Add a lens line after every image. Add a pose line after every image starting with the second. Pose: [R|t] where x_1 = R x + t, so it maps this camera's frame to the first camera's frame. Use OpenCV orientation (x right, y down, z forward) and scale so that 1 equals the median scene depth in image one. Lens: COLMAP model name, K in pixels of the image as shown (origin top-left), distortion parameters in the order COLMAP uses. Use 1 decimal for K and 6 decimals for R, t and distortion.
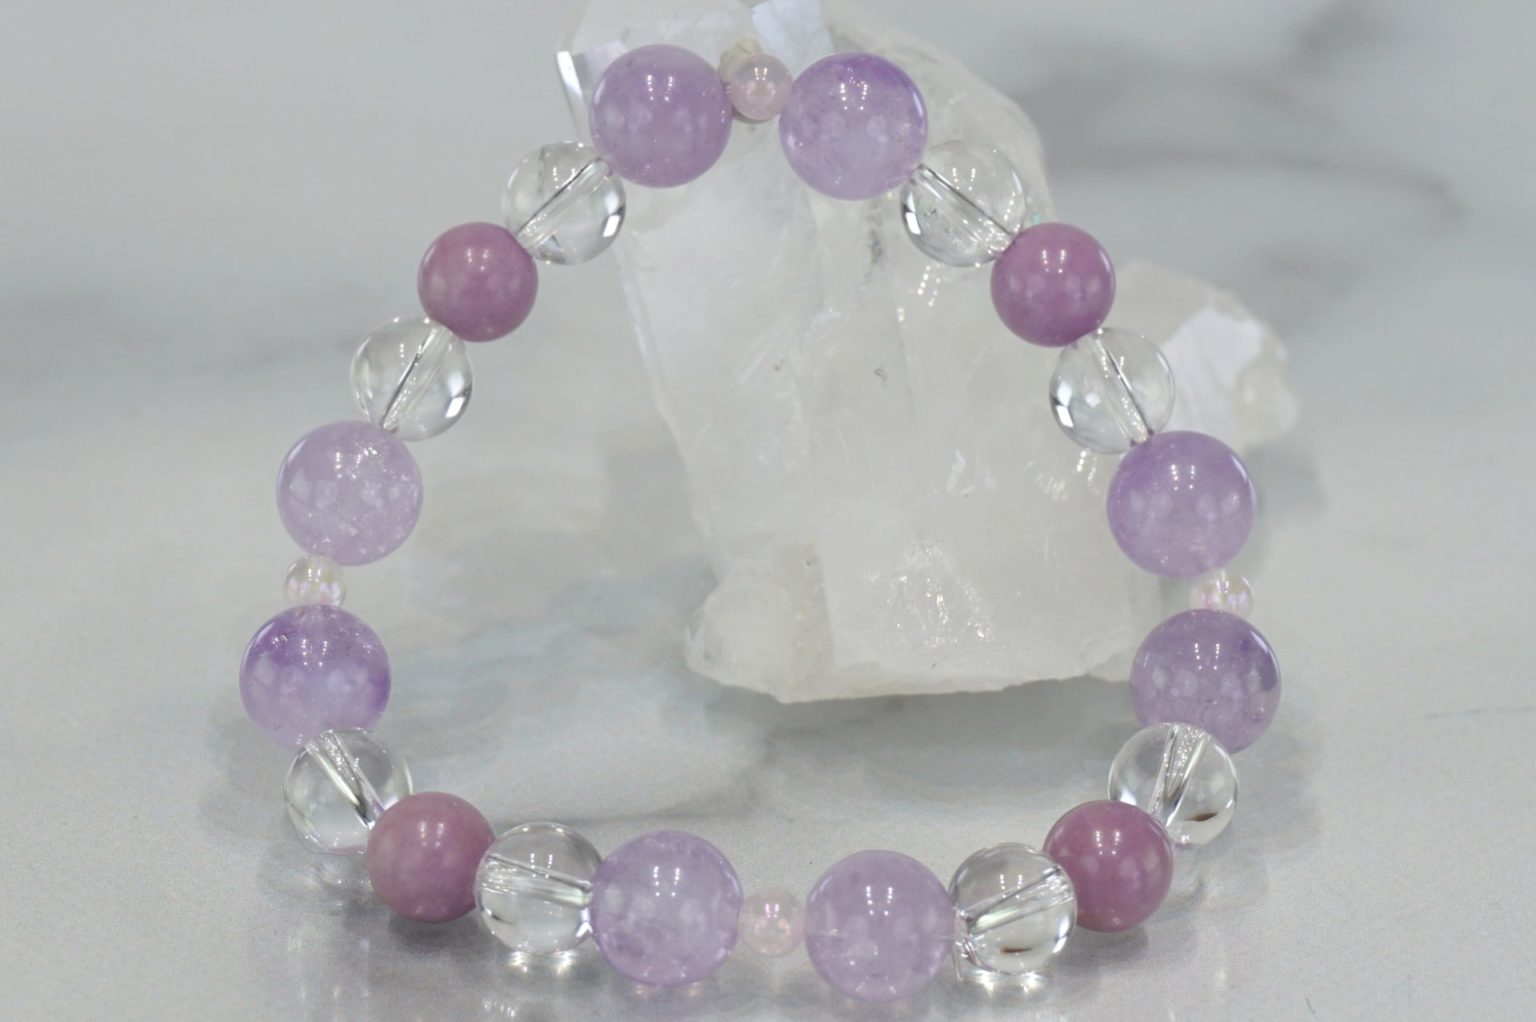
lens RADIAL K [[7453.0, 0, 764.7], [0, 7453.0, 515.1], [0, 0, 1]] dist [0.176596, 0.000000]
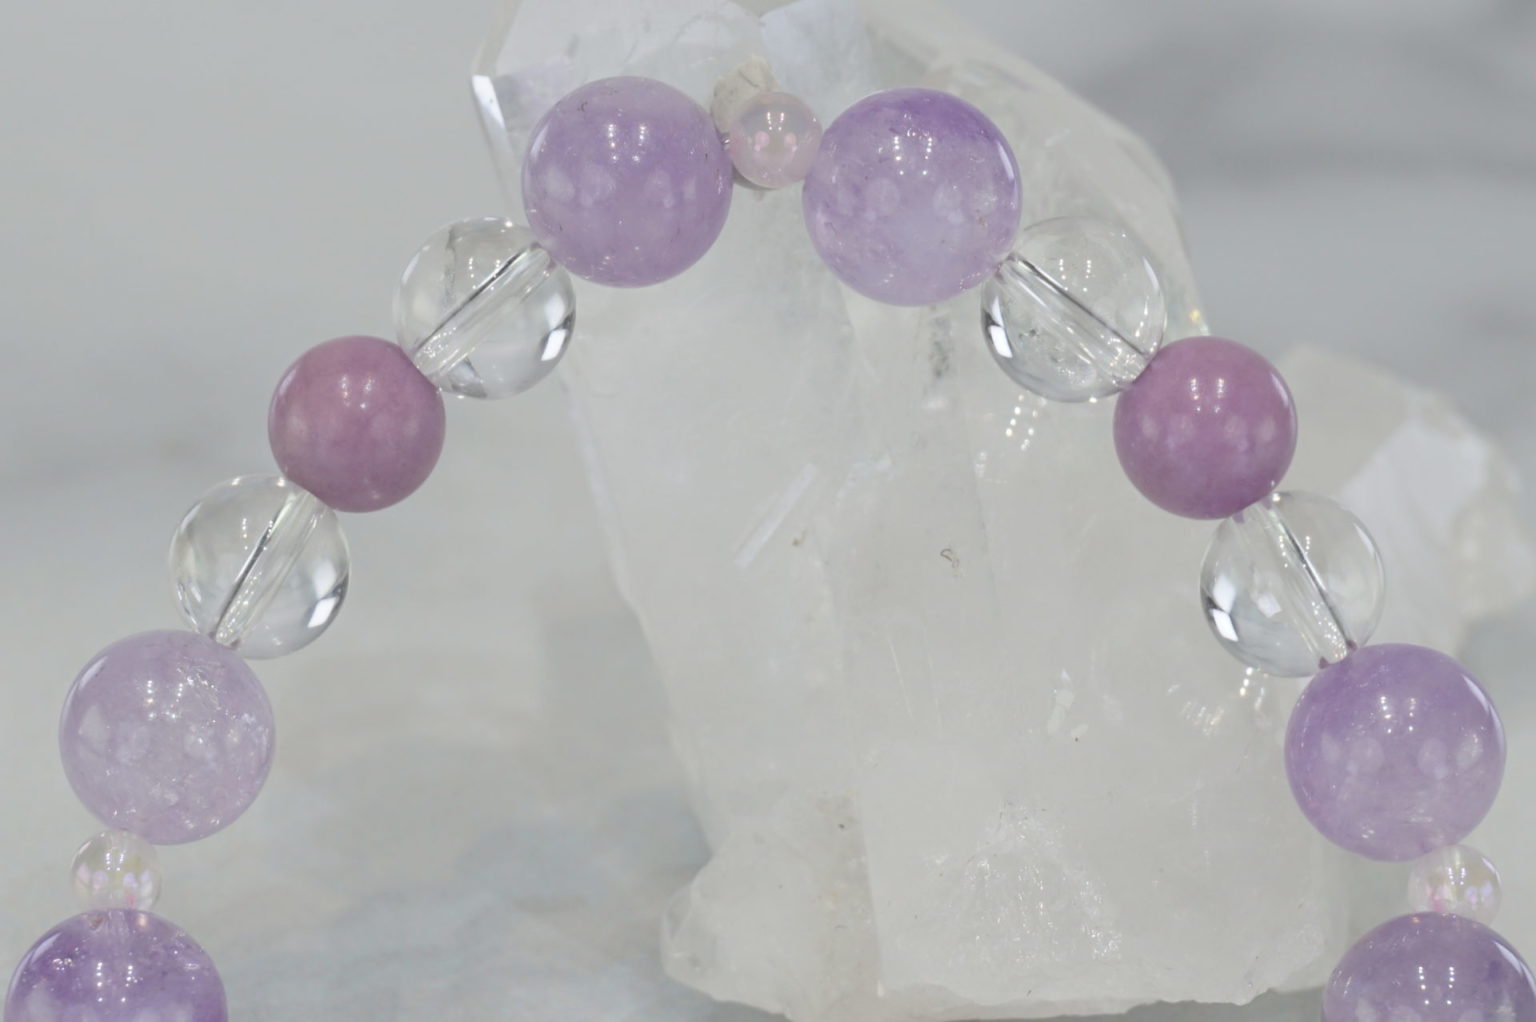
lens RADIAL K [[7453.0, 0, 704.5], [0, 7453.0, 398.2], [0, 0, 1]] dist [0.176596, 0.000000]
pose [[0.999987, -0.000033, 0.005063, -0.010336], [-0.000148, 0.999356, 0.035890, -0.058155], [-0.005061, -0.035891, 0.999343, 0.324391]]
